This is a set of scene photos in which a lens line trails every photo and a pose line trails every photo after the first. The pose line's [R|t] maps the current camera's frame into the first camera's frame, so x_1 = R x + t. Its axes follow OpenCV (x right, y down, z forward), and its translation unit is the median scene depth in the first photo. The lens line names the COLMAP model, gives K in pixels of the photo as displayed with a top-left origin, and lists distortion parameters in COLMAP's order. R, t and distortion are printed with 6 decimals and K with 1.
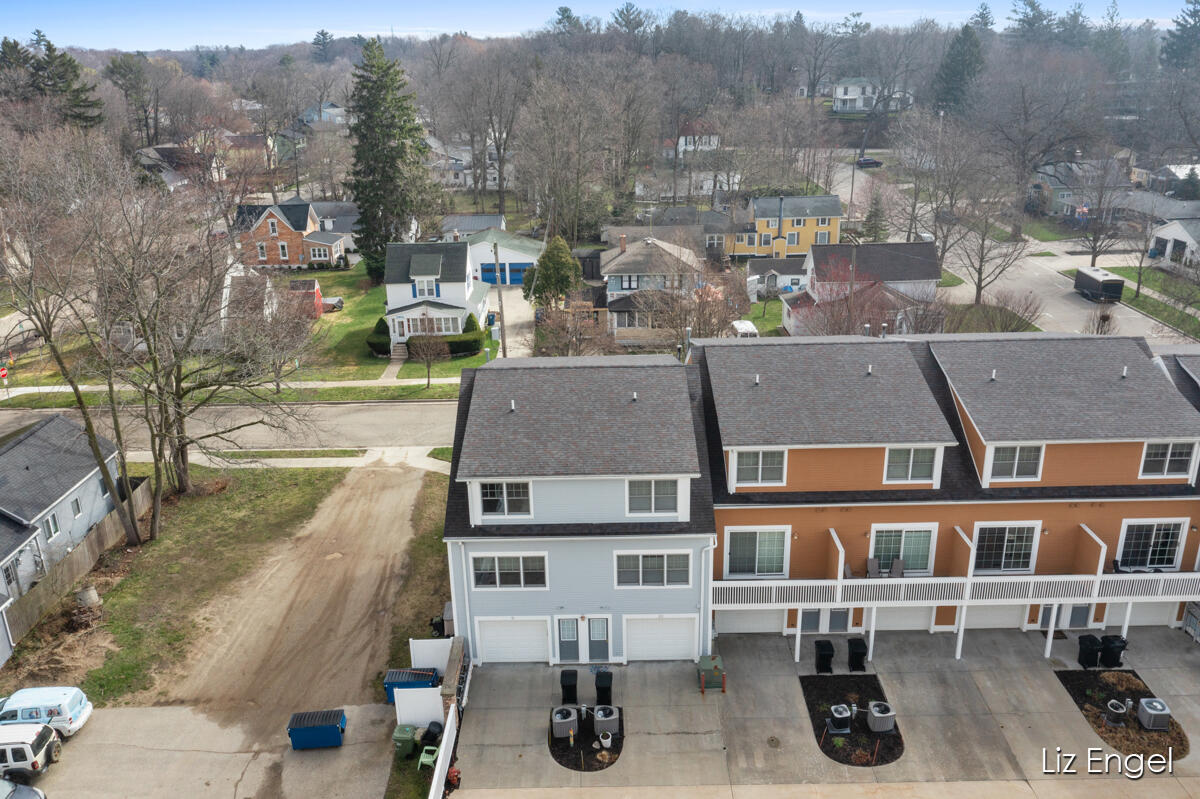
lens RADIAL K [[955.8, 0, 590.6], [0, 955.8, 398.6], [0, 0, 1]] dist [0.006651, 0.008699]
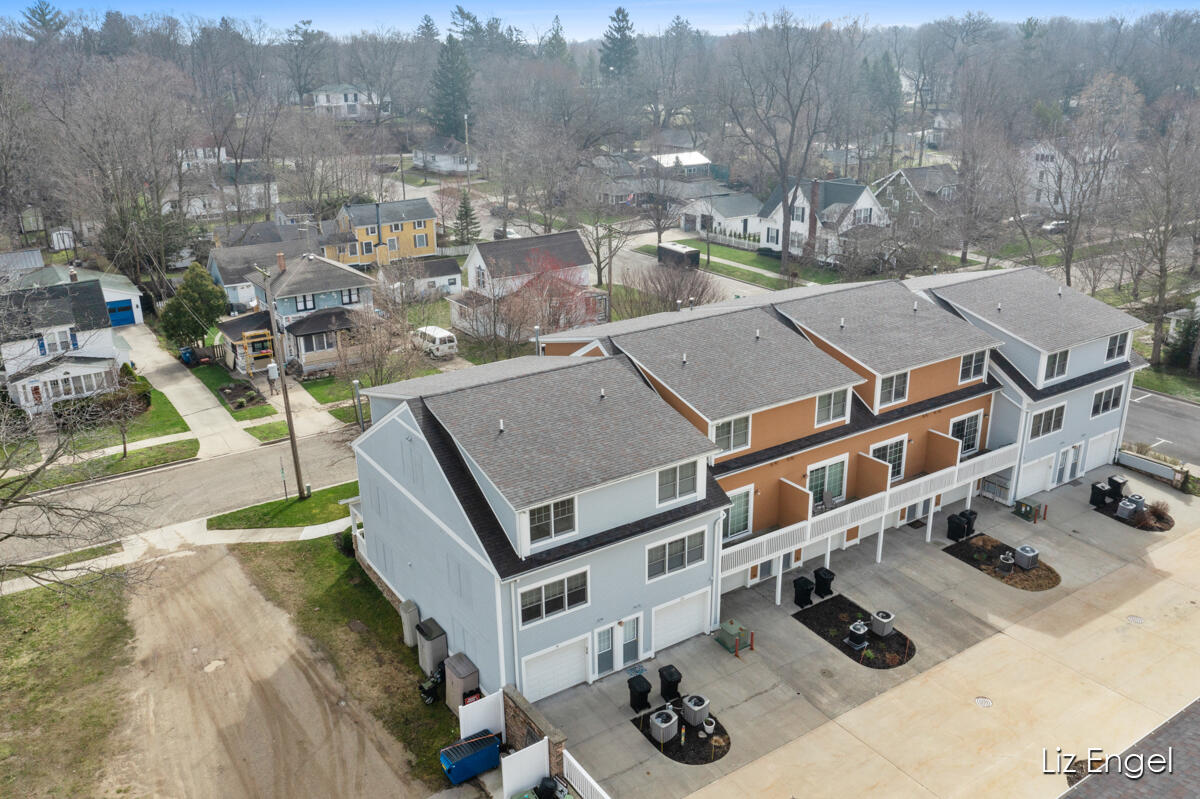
lens RADIAL K [[955.8, 0, 591.3], [0, 955.8, 401.6], [0, 0, 1]] dist [0.006651, 0.008699]
pose [[0.834884, -0.181040, 0.519802, -0.496739], [0.184468, 0.981778, 0.045657, -0.042484], [-0.518595, 0.057768, 0.853066, 0.169366]]
